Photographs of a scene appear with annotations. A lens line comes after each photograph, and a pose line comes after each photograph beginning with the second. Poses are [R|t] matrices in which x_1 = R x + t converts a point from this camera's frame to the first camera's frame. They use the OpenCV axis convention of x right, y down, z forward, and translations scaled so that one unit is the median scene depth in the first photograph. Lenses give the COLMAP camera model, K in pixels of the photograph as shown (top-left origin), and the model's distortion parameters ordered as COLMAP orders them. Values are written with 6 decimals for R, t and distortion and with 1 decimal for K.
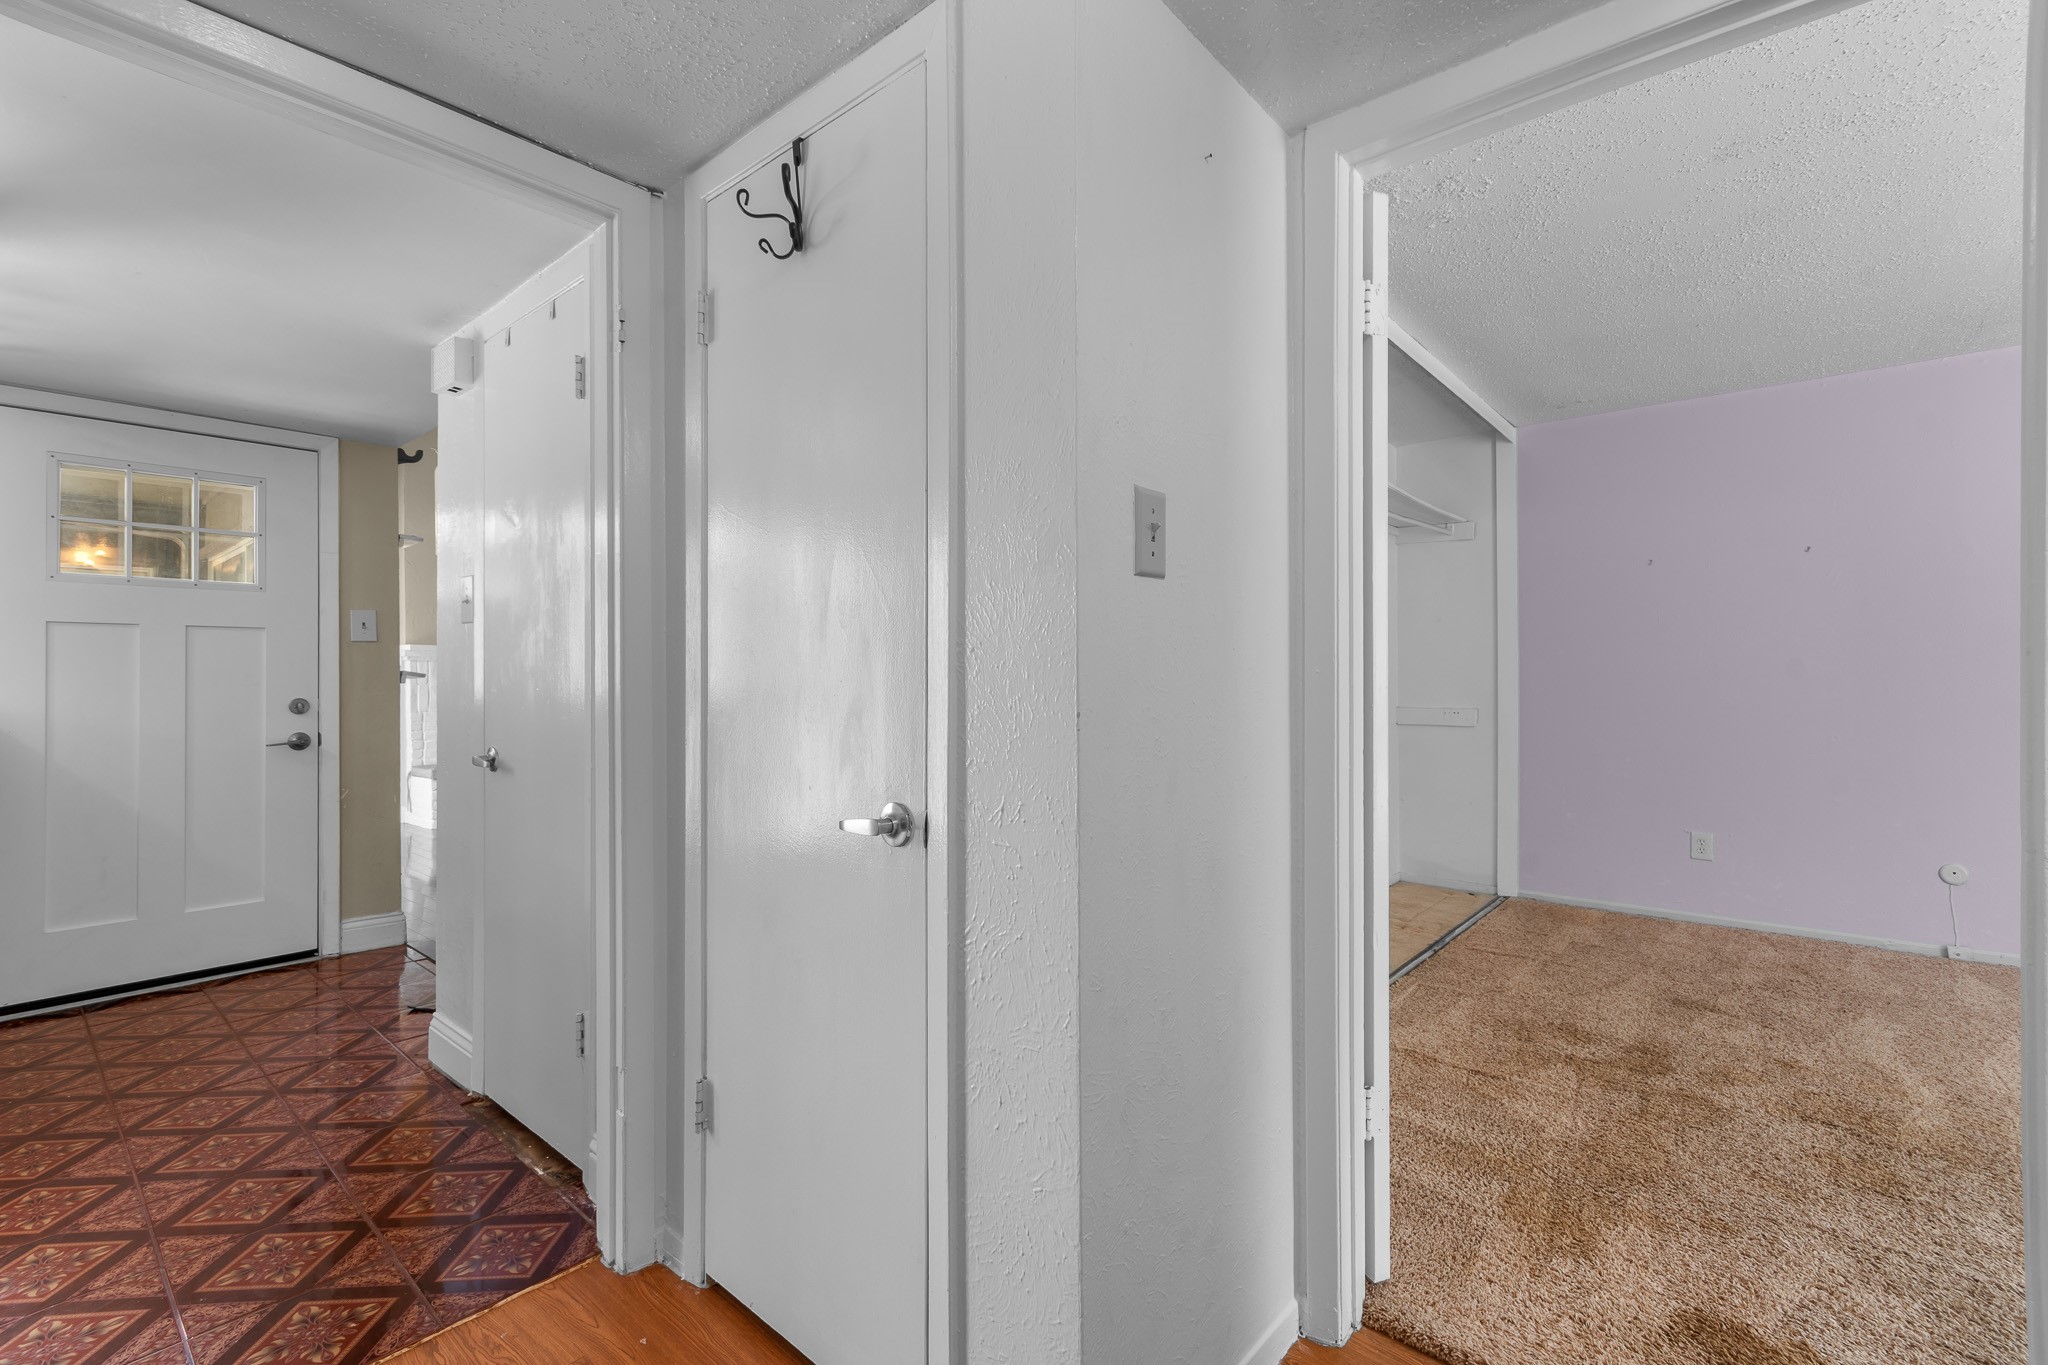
lens RADIAL K [[903.7, 0, 1025.9], [0, 903.7, 678.1], [0, 0, 1]] dist [-0.002693, -0.000497]
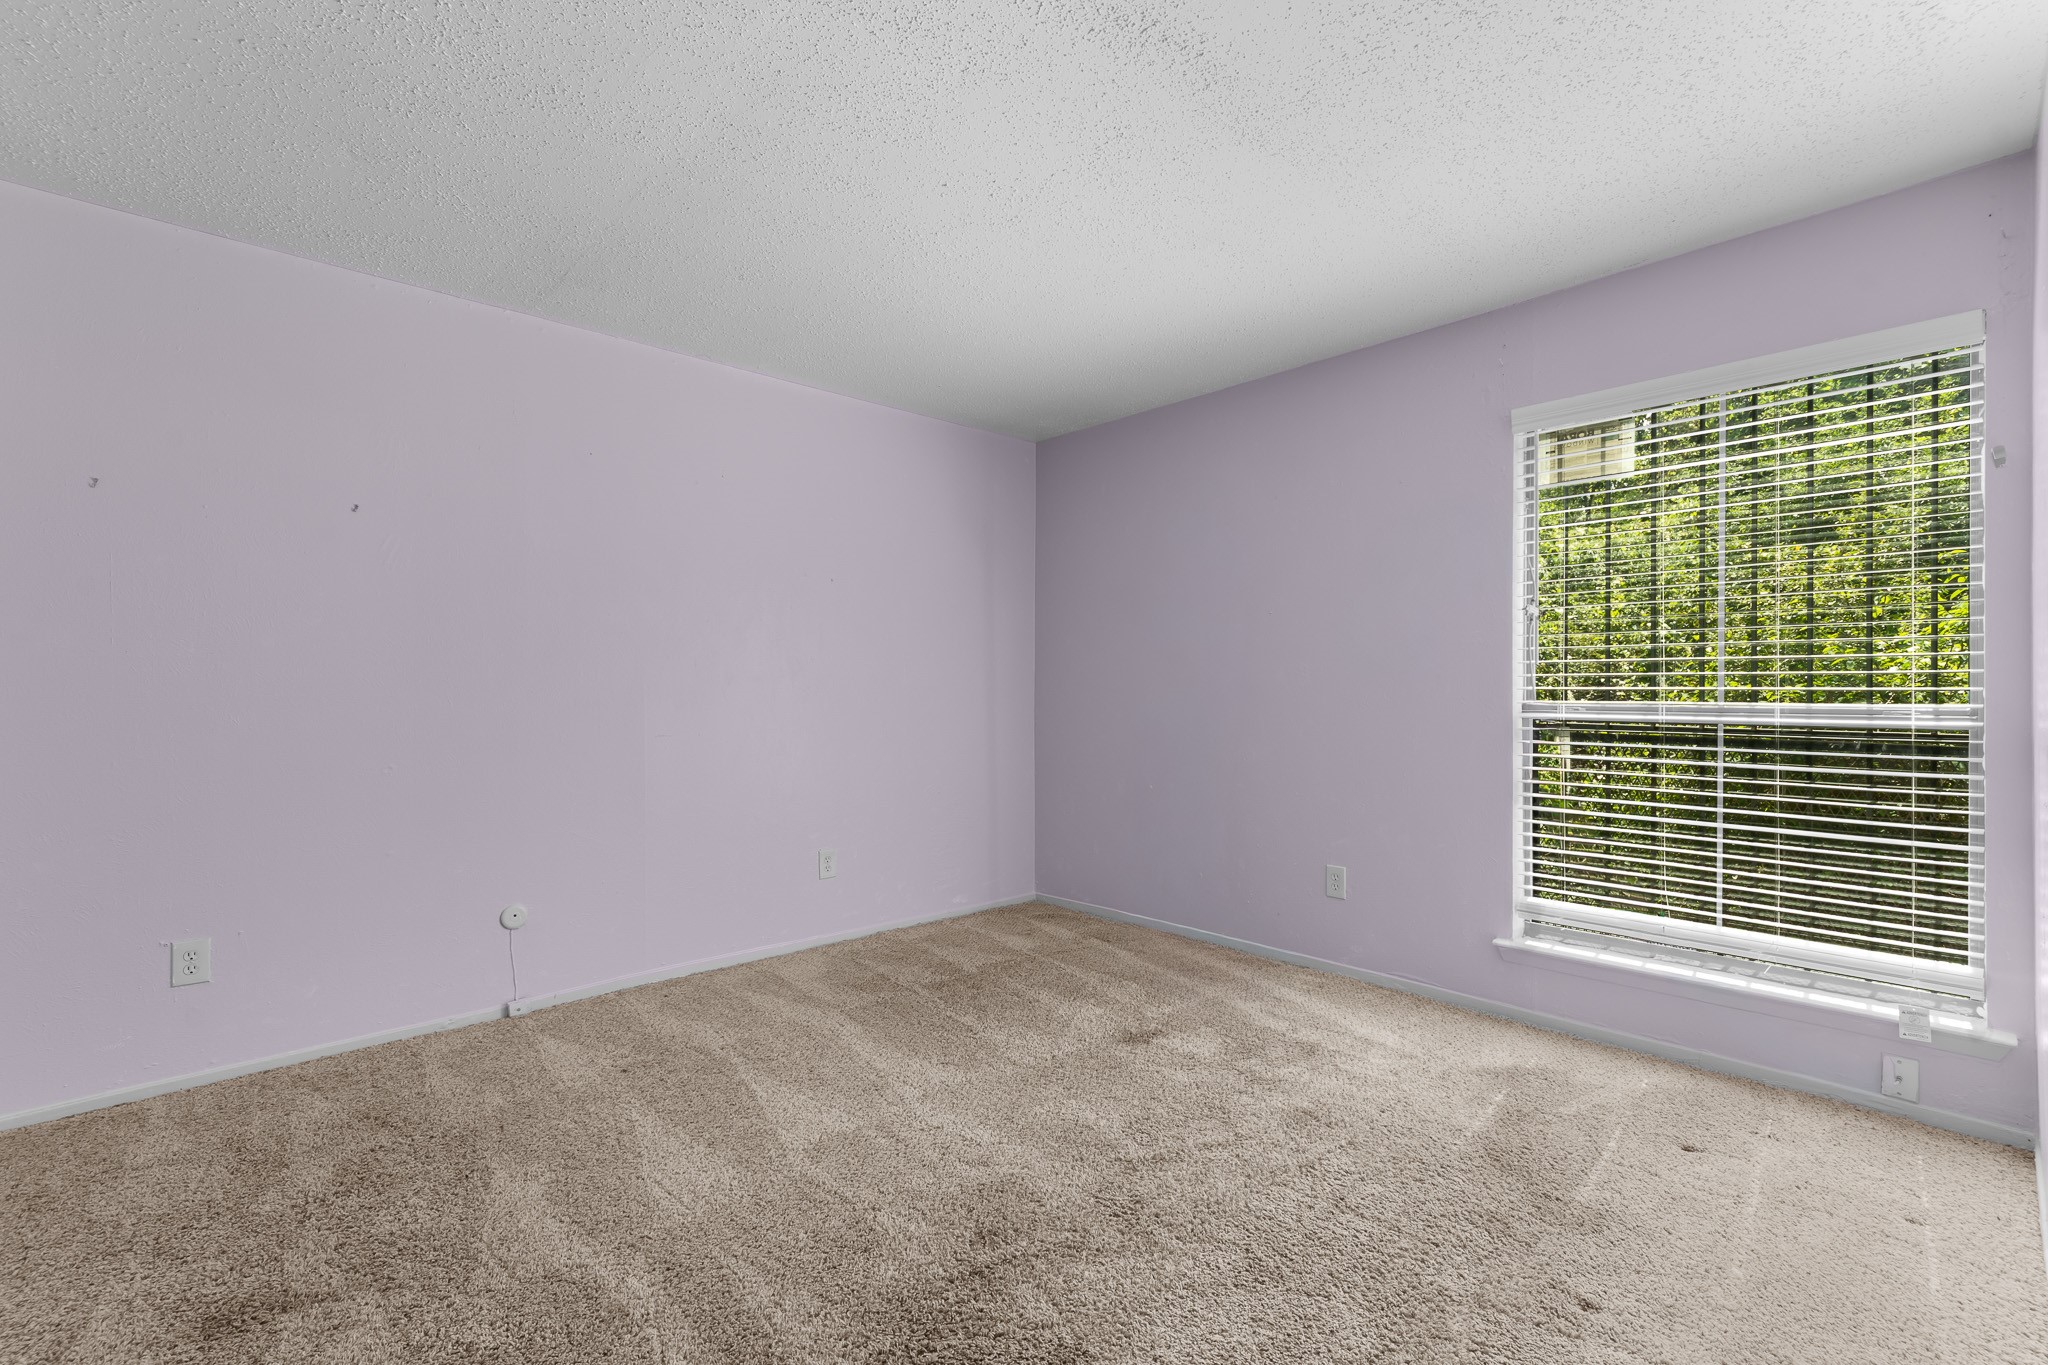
lens RADIAL K [[903.7, 0, 1026.3], [0, 903.7, 684.4], [0, 0, 1]] dist [-0.002693, -0.000497]
pose [[0.108149, 0.003997, 0.994127, 0.233538], [0.002335, 0.999988, -0.004275, 0.002925], [-0.994132, 0.002783, 0.108138, 0.425834]]
